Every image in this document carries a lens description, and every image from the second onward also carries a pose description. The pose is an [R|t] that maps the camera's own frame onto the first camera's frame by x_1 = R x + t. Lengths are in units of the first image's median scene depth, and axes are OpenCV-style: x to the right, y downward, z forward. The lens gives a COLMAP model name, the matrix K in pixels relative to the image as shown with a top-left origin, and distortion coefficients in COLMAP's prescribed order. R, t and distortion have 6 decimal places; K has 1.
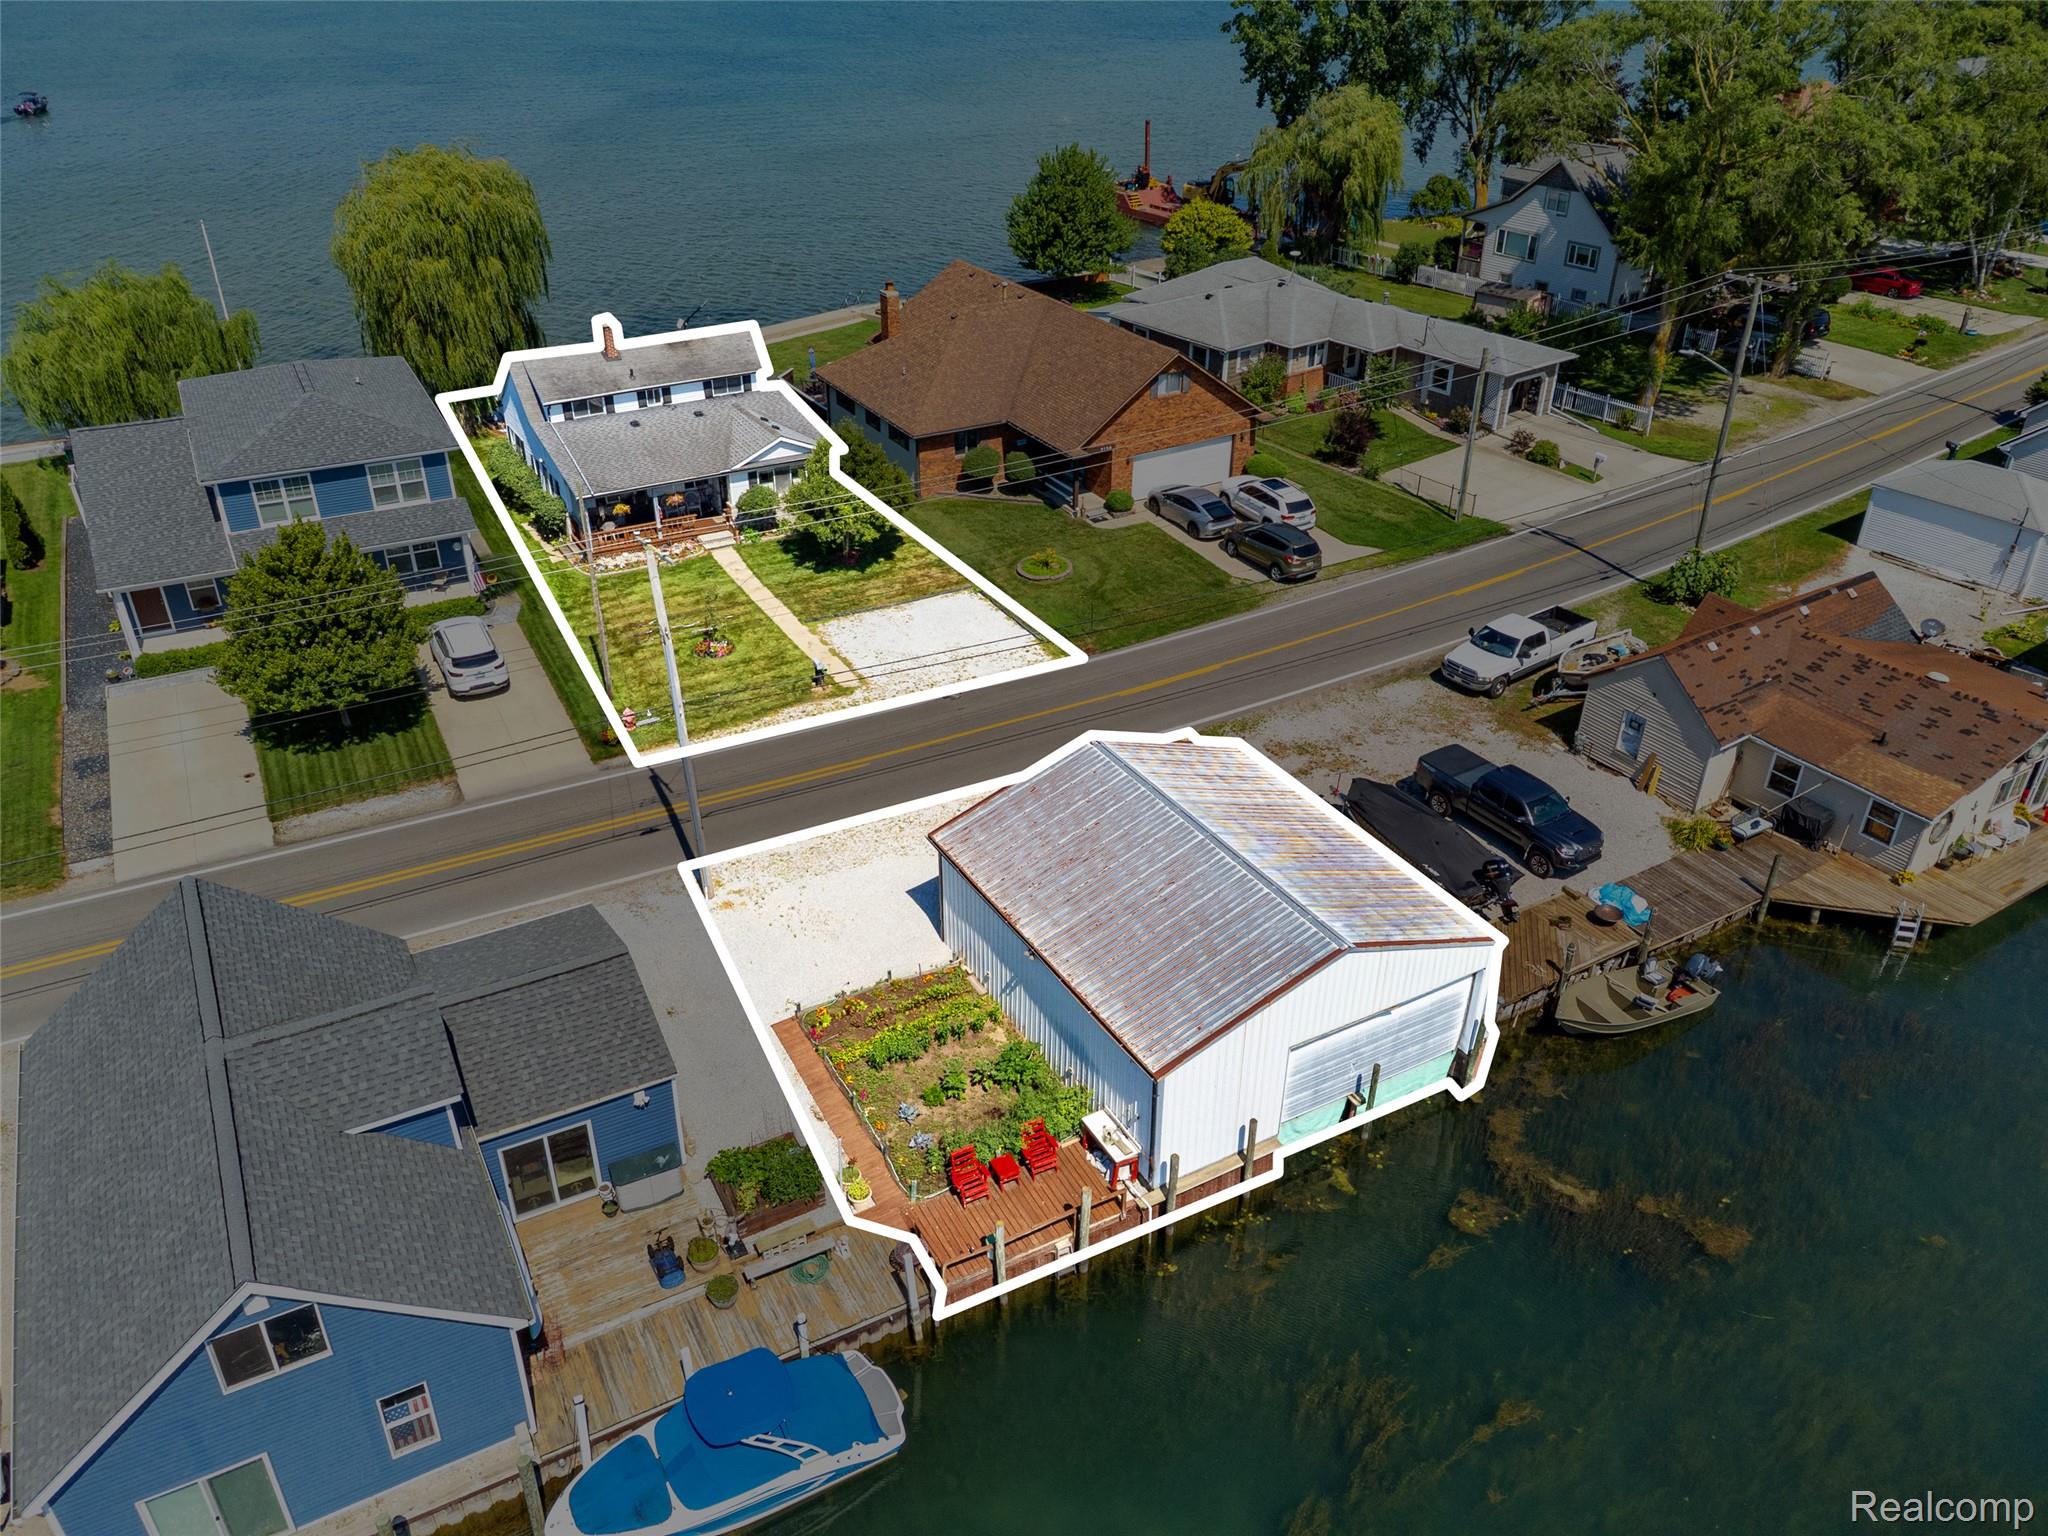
lens RADIAL K [[1510.1, 0, 1024.0], [0, 1510.1, 768.0], [0, 0, 1]] dist [-0.018873, 0.000277]
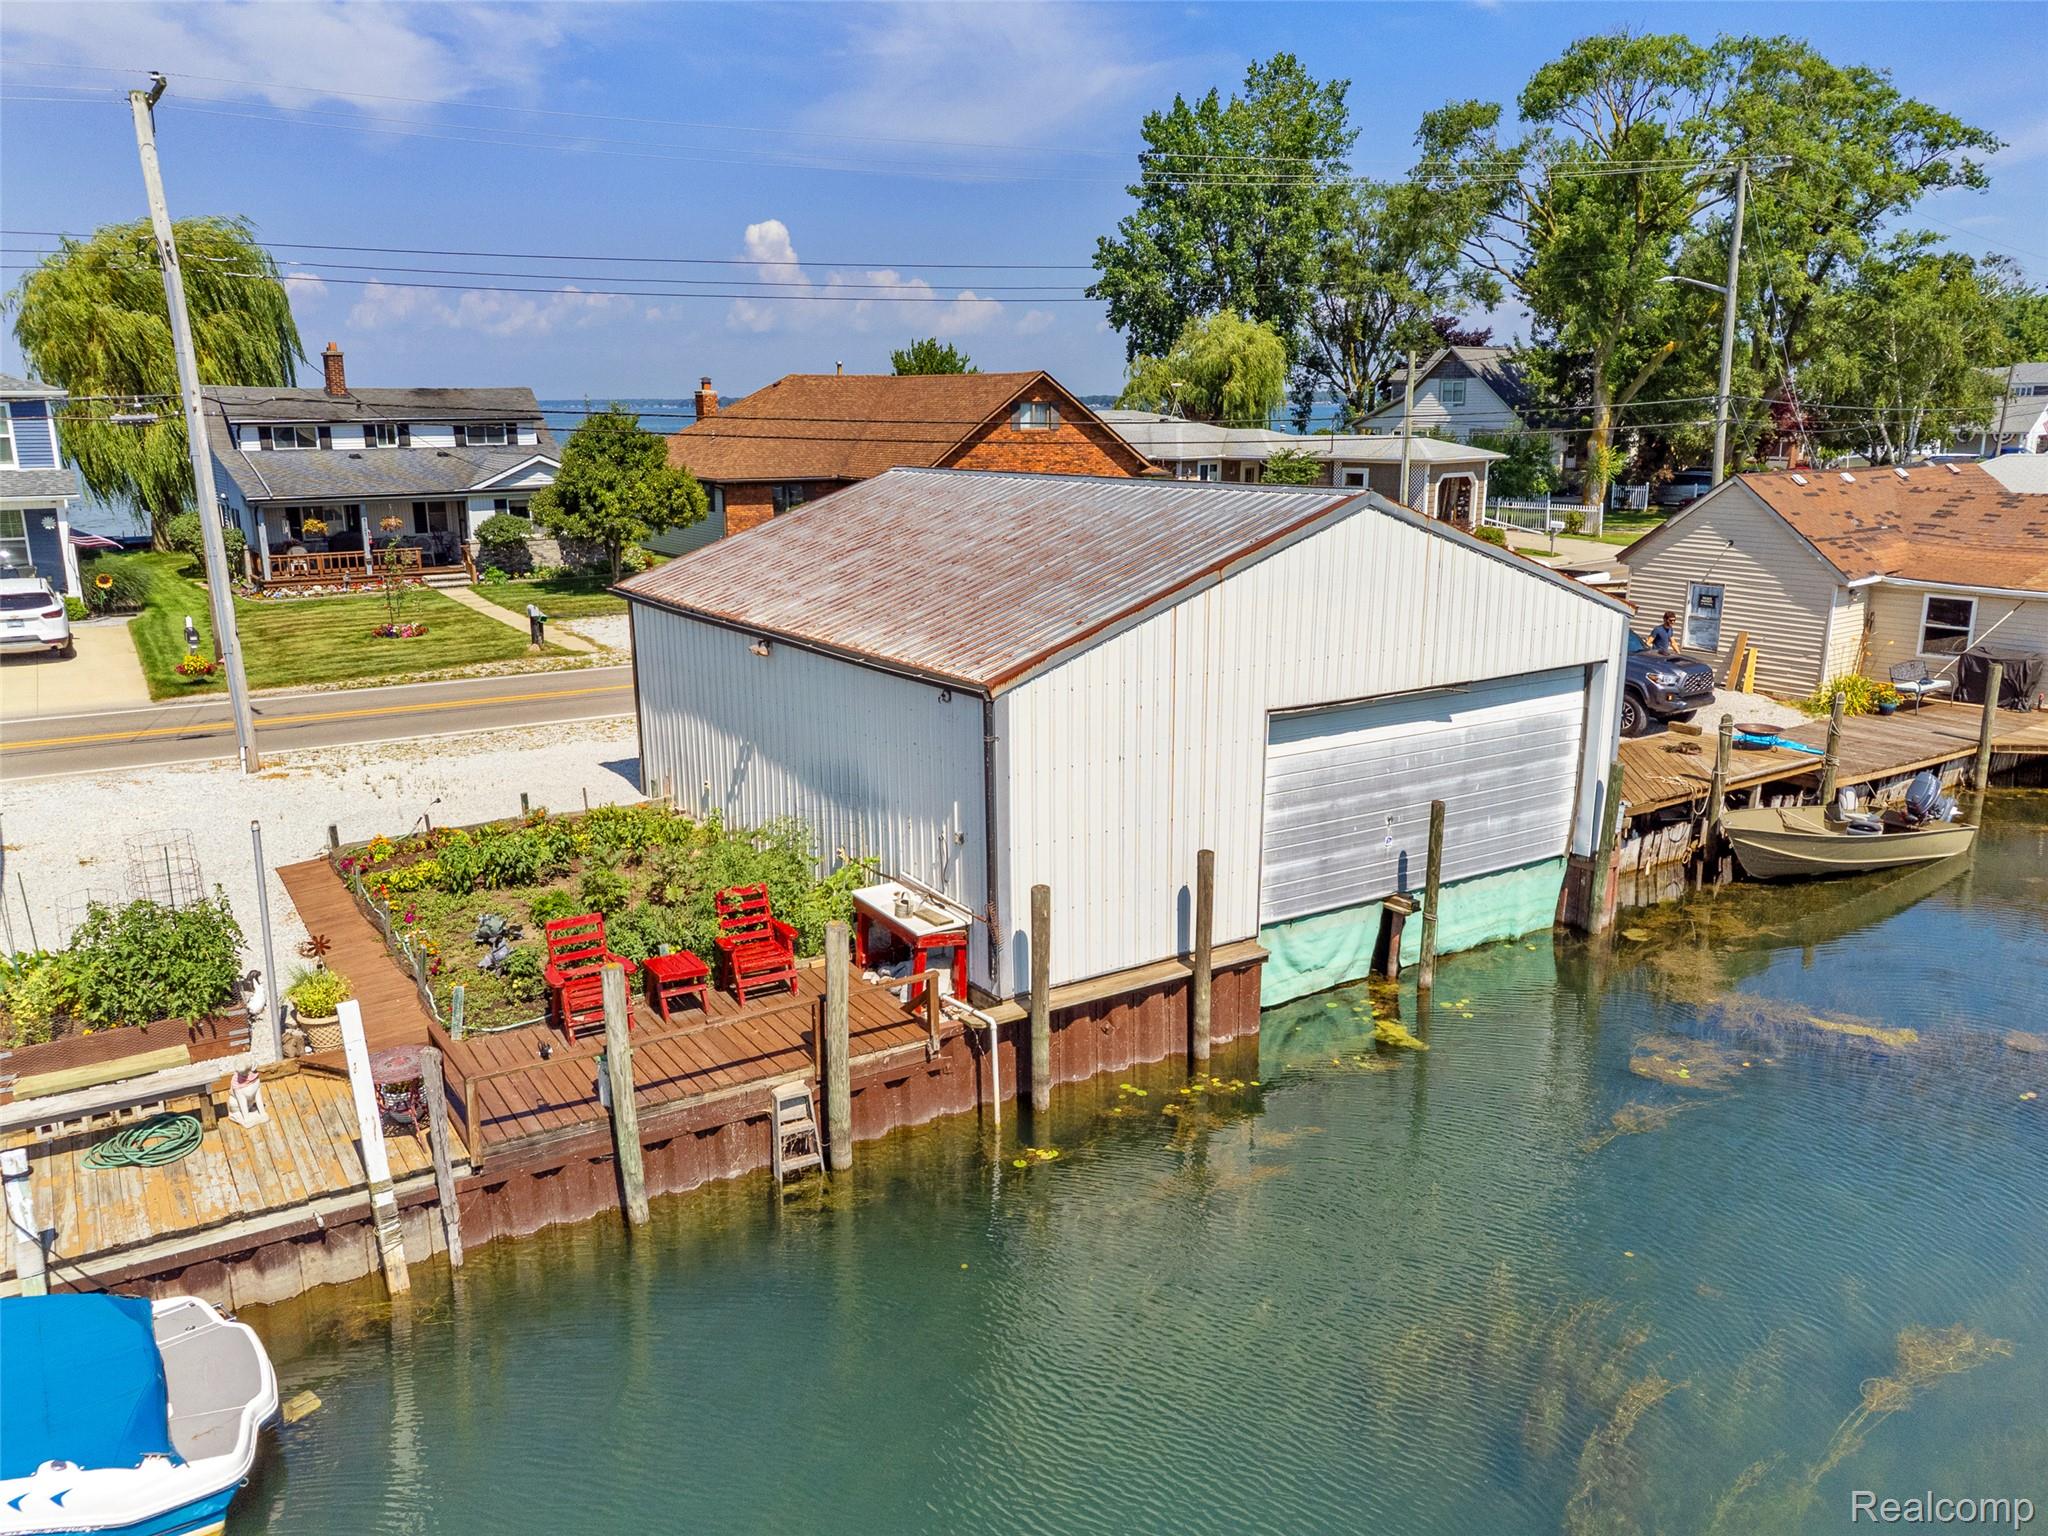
lens RADIAL K [[1533.1, 0, 1024.0], [0, 1533.1, 768.0], [0, 0, 1]] dist [-0.000589, 0.000988]
pose [[0.997547, -0.021490, 0.066626, 0.041631], [0.040370, 0.954124, -0.296677, 0.229734], [-0.057194, 0.298639, 0.952651, 0.351422]]
